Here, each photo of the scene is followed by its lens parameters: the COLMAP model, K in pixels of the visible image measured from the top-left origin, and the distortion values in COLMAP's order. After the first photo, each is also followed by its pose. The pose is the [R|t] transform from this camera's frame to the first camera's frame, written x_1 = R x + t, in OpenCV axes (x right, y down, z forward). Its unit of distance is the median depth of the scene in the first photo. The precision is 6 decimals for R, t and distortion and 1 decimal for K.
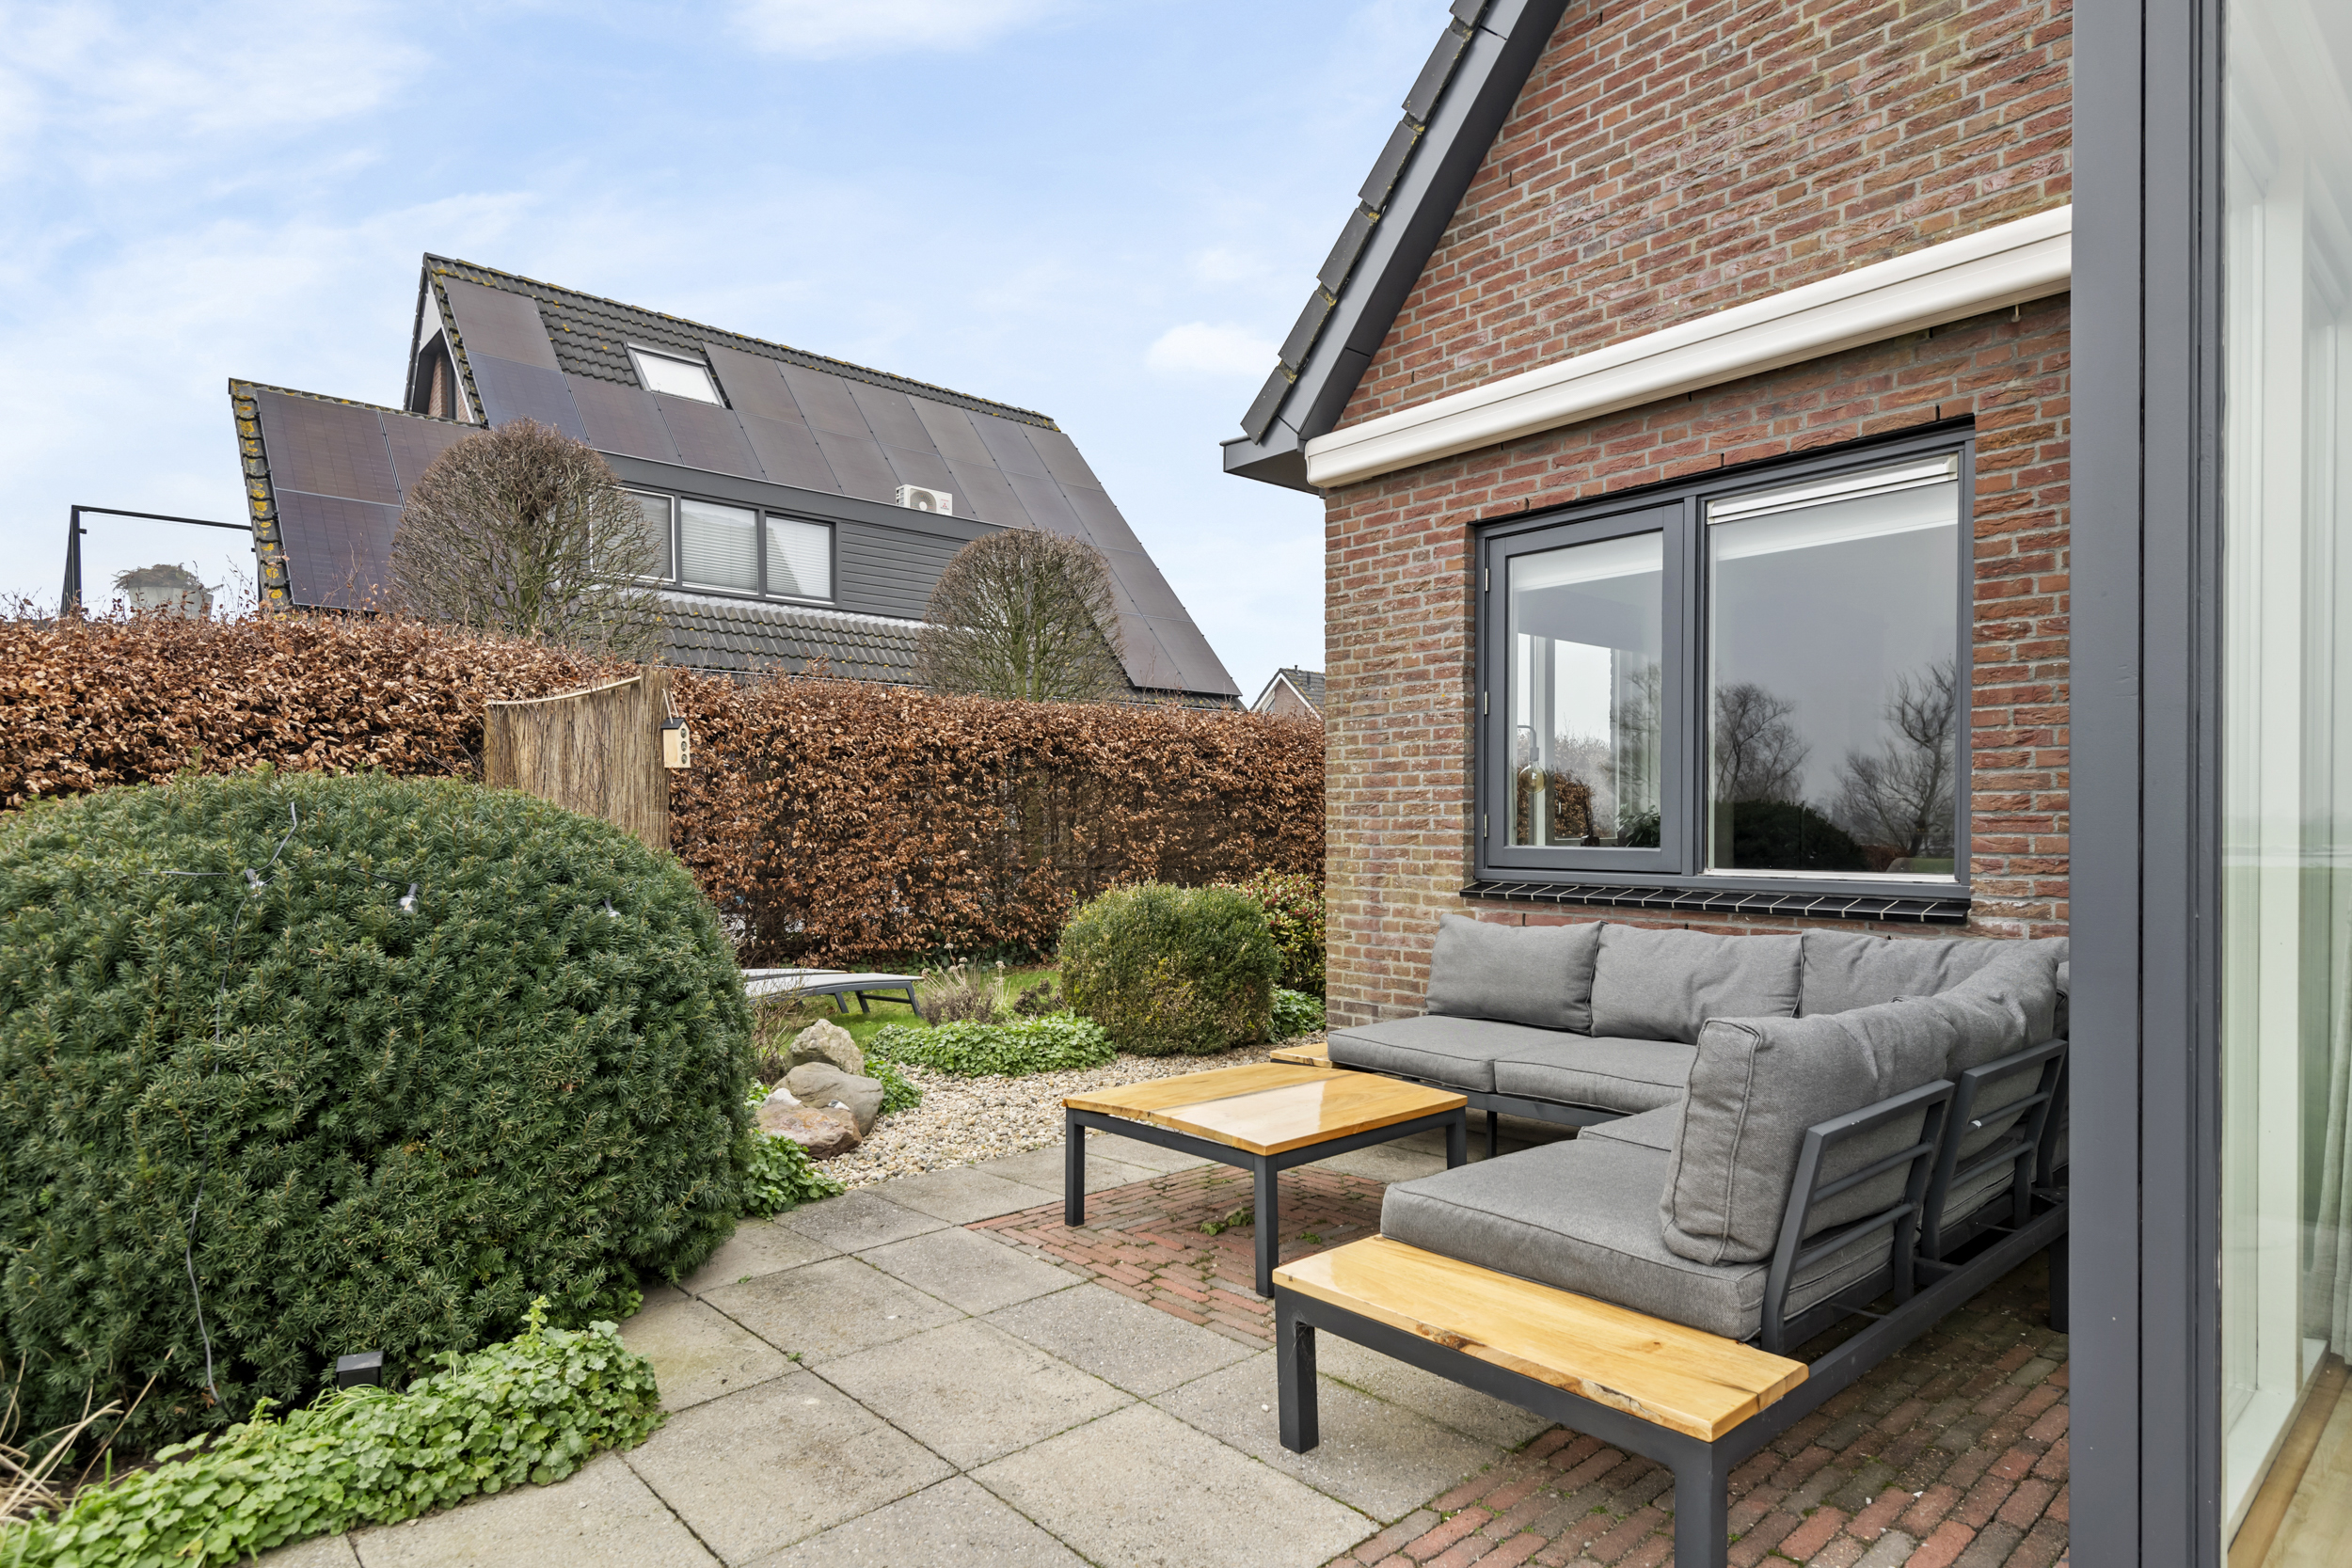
lens RADIAL K [[1263.4, 0, 1174.1], [0, 1263.4, 824.1], [0, 0, 1]] dist [0.053722, -0.036571]
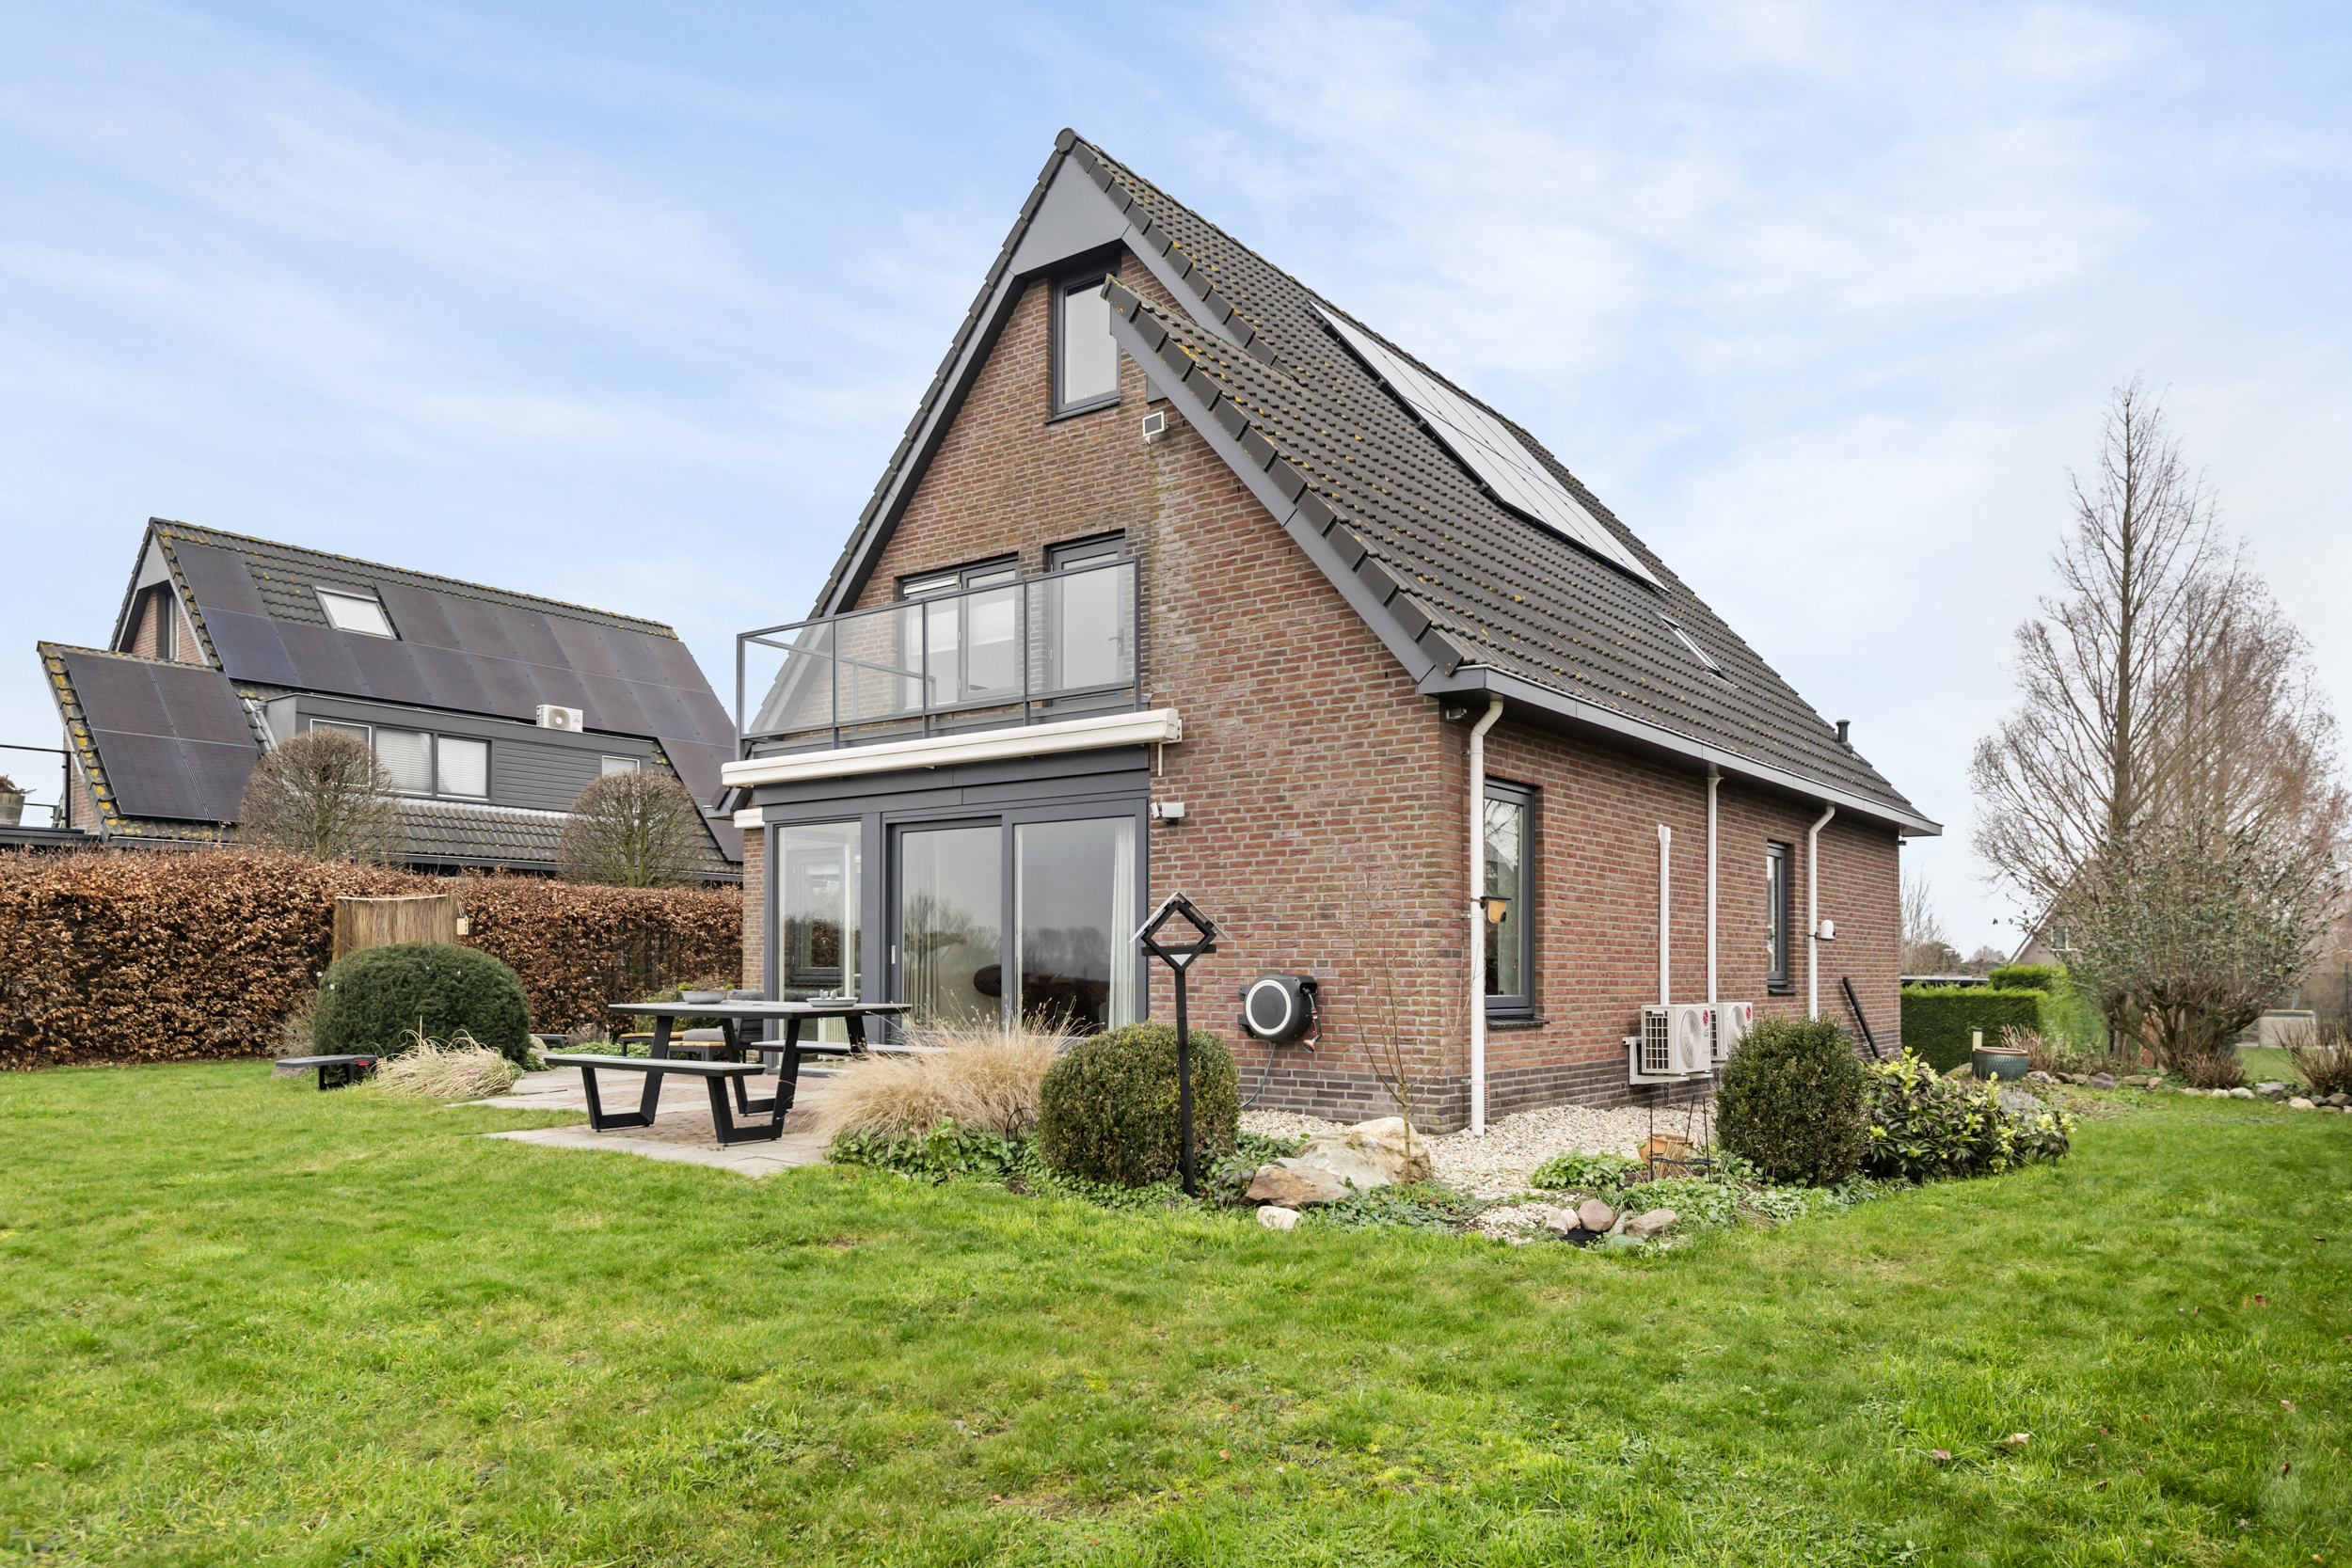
lens RADIAL K [[1554.4, 0, 1184.8], [0, 1554.4, 945.7], [0, 0, 1]] dist [0.031581, -0.024212]
pose [[0.979569, 0.009855, 0.200868, 0.200821], [-0.005906, 0.999778, -0.020250, 0.016544], [-0.201023, 0.018649, 0.979409, -1.248268]]
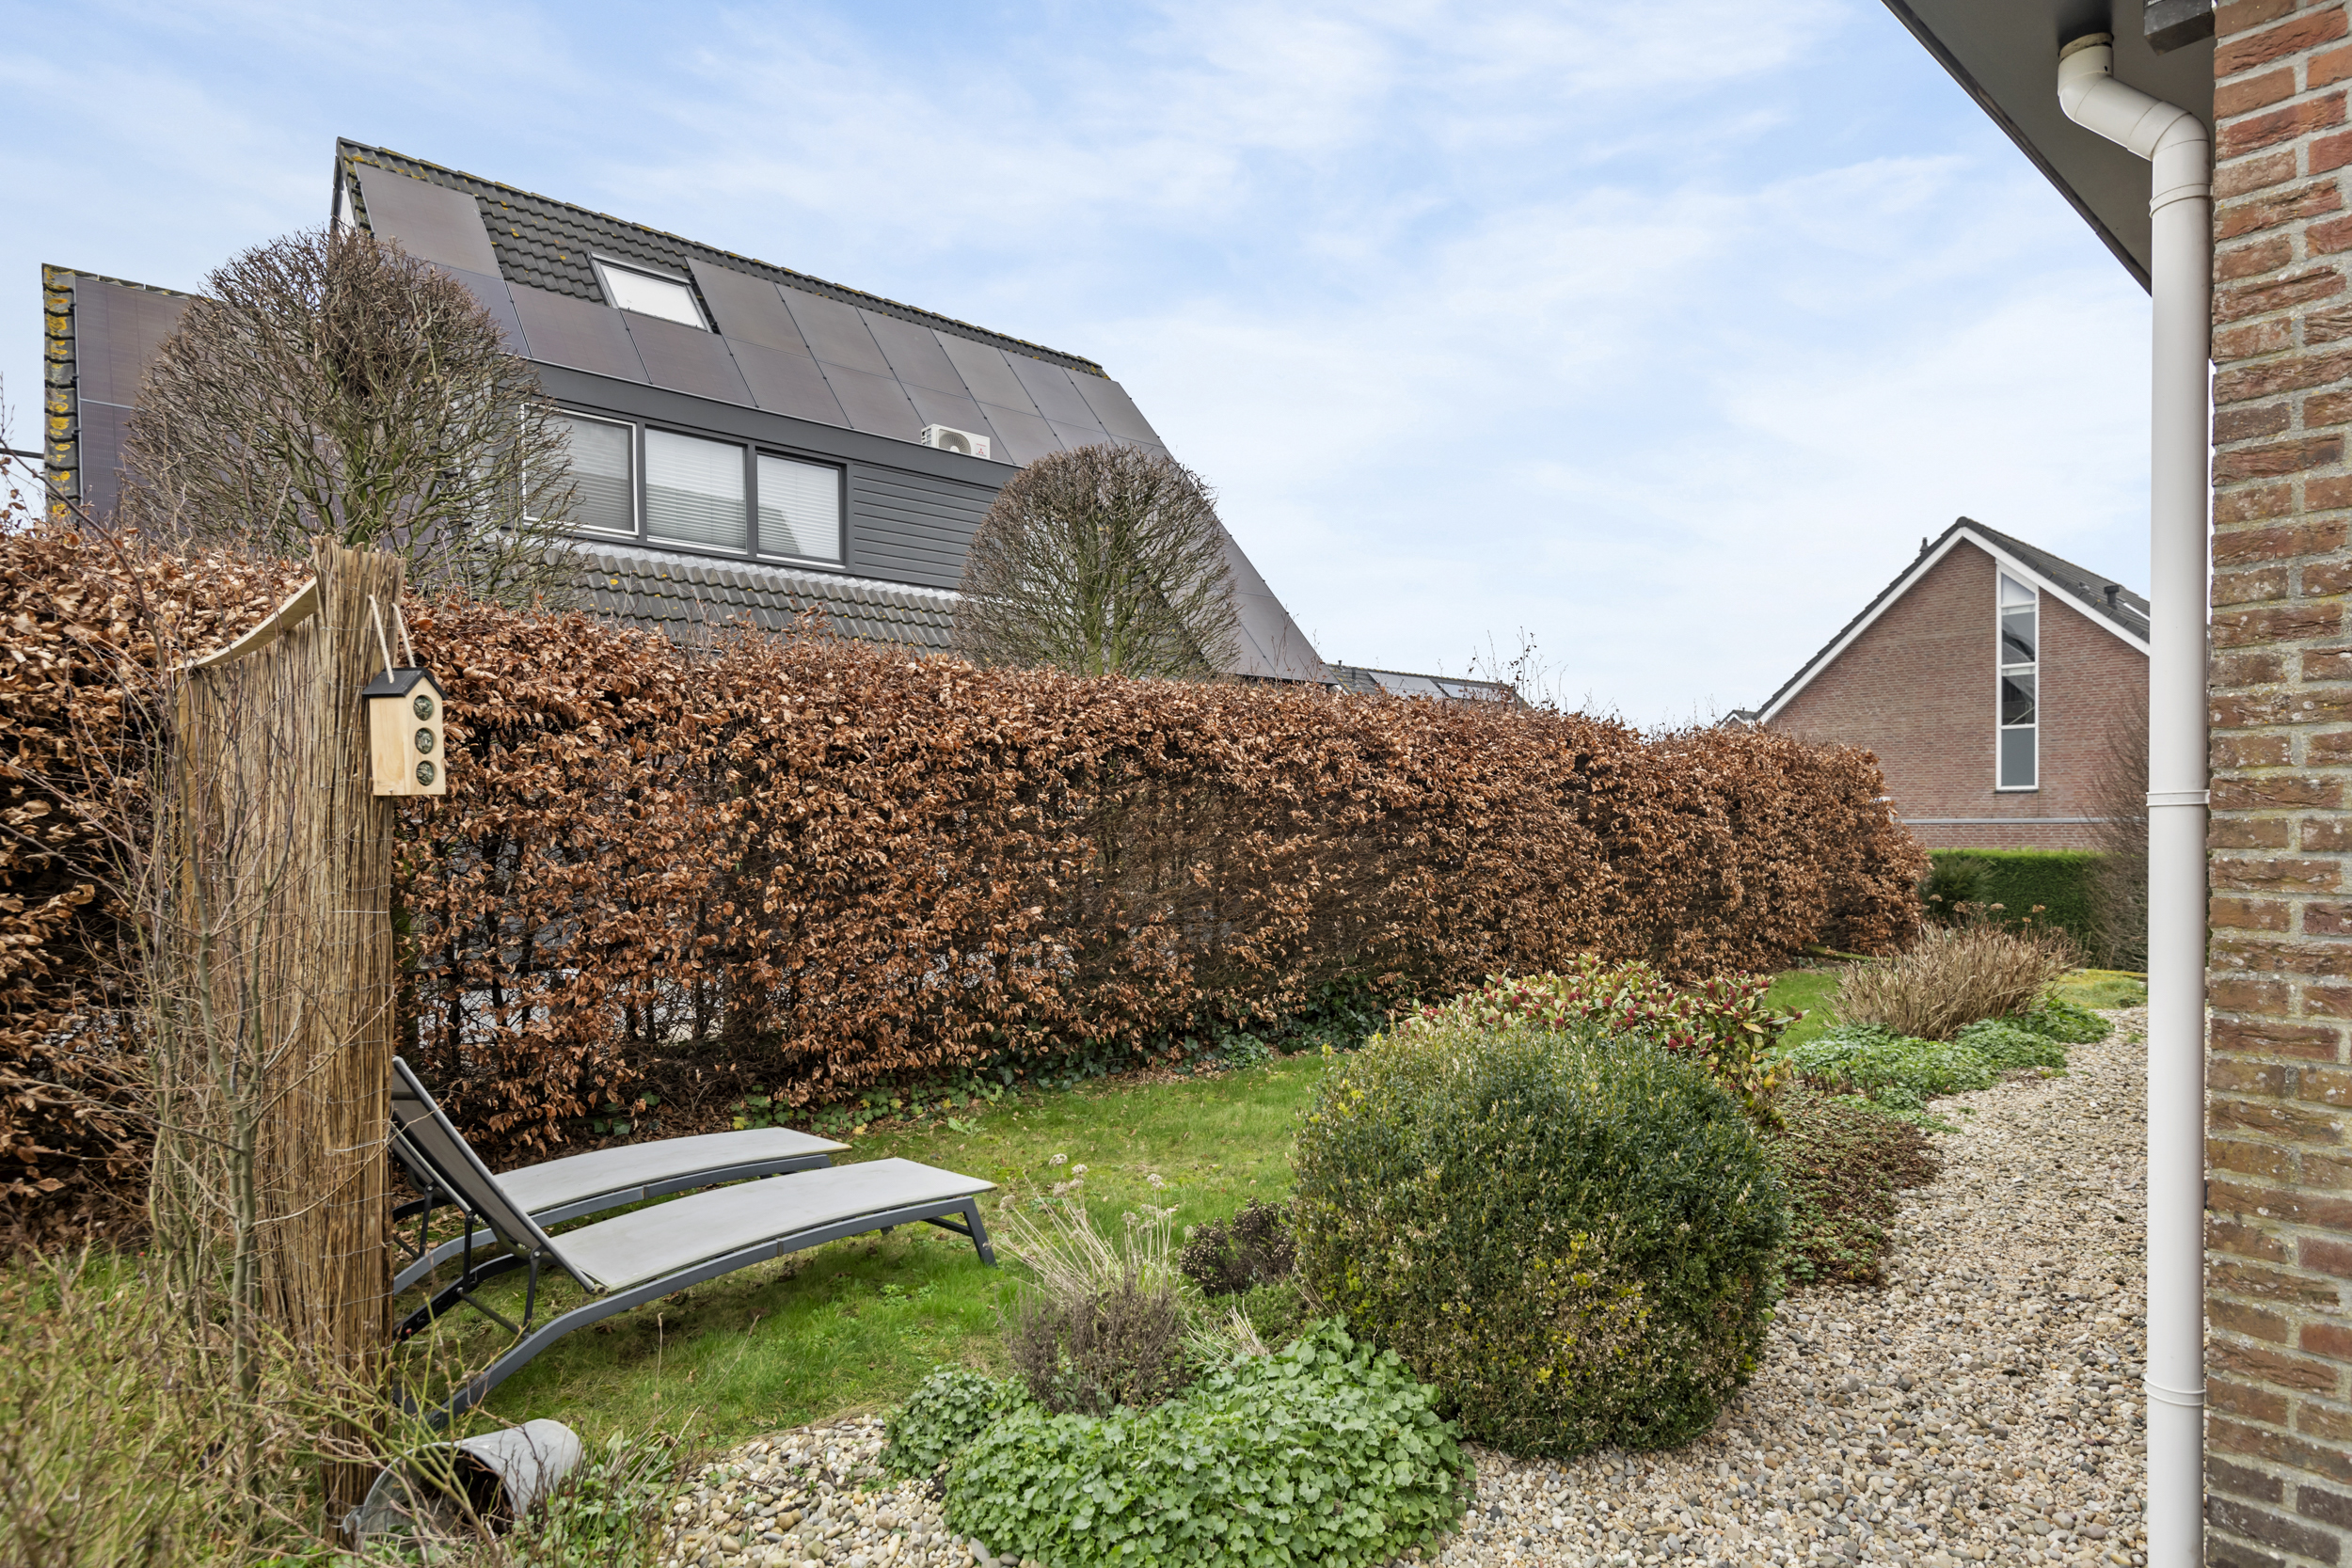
lens RADIAL K [[1252.6, 0, 1173.6], [0, 1252.6, 811.9], [0, 0, 1]] dist [0.050535, -0.031562]
pose [[0.999910, -0.004509, -0.012664, -0.087785], [0.004373, 0.999933, -0.010703, -0.019997], [0.012712, 0.010647, 0.999863, 0.360422]]
